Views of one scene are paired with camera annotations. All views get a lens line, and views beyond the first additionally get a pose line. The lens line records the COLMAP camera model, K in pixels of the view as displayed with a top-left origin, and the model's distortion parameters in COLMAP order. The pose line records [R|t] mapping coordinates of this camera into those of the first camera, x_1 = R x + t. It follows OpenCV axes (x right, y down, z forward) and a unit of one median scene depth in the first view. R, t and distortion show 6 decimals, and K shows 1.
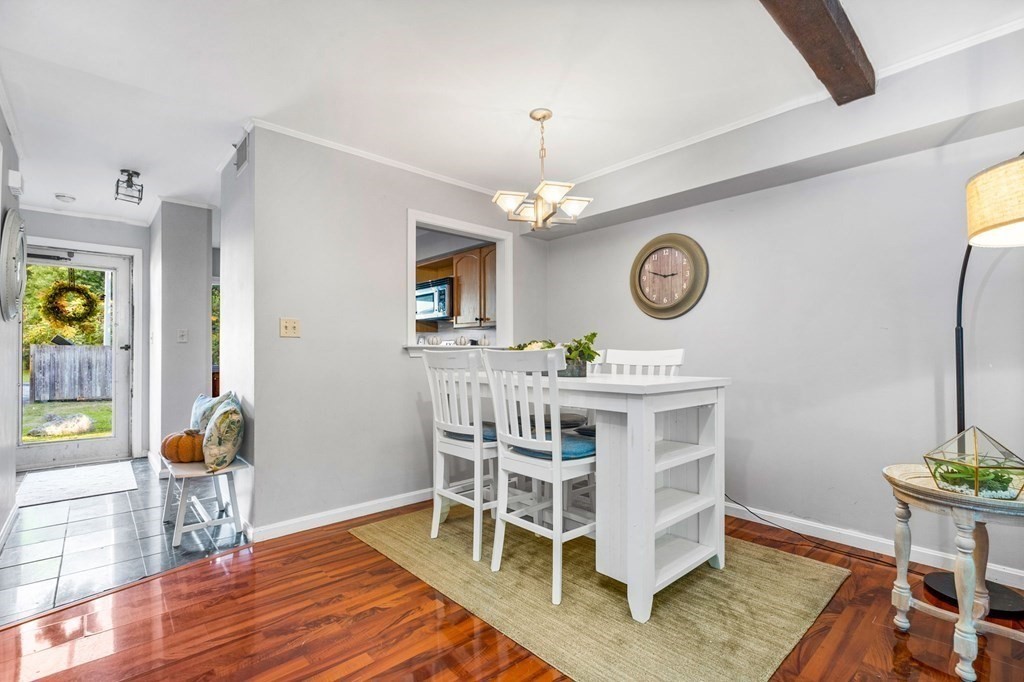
lens RADIAL K [[476.4, 0, 514.4], [0, 476.4, 348.7], [0, 0, 1]] dist [-0.003446, 0.004036]
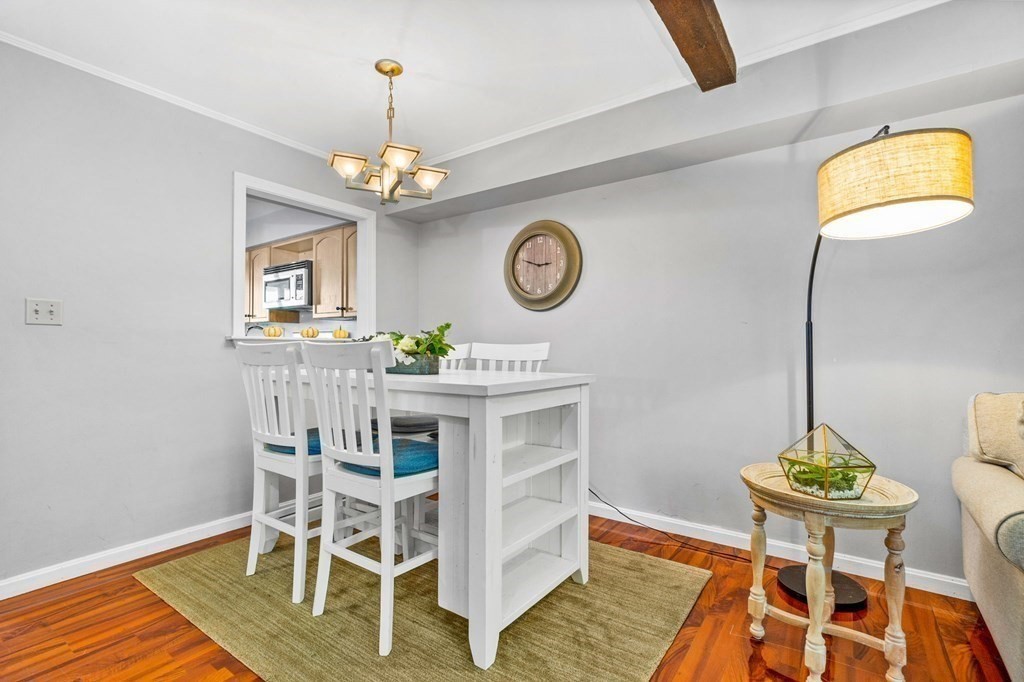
lens RADIAL K [[467.8, 0, 513.1], [0, 467.8, 342.7], [0, 0, 1]] dist [0.001176, 0.001508]
pose [[0.981043, 0.004030, 0.193750, 0.125511], [-0.003979, 0.999992, -0.000652, 0.001953], [-0.193751, -0.000131, 0.981051, 0.146982]]
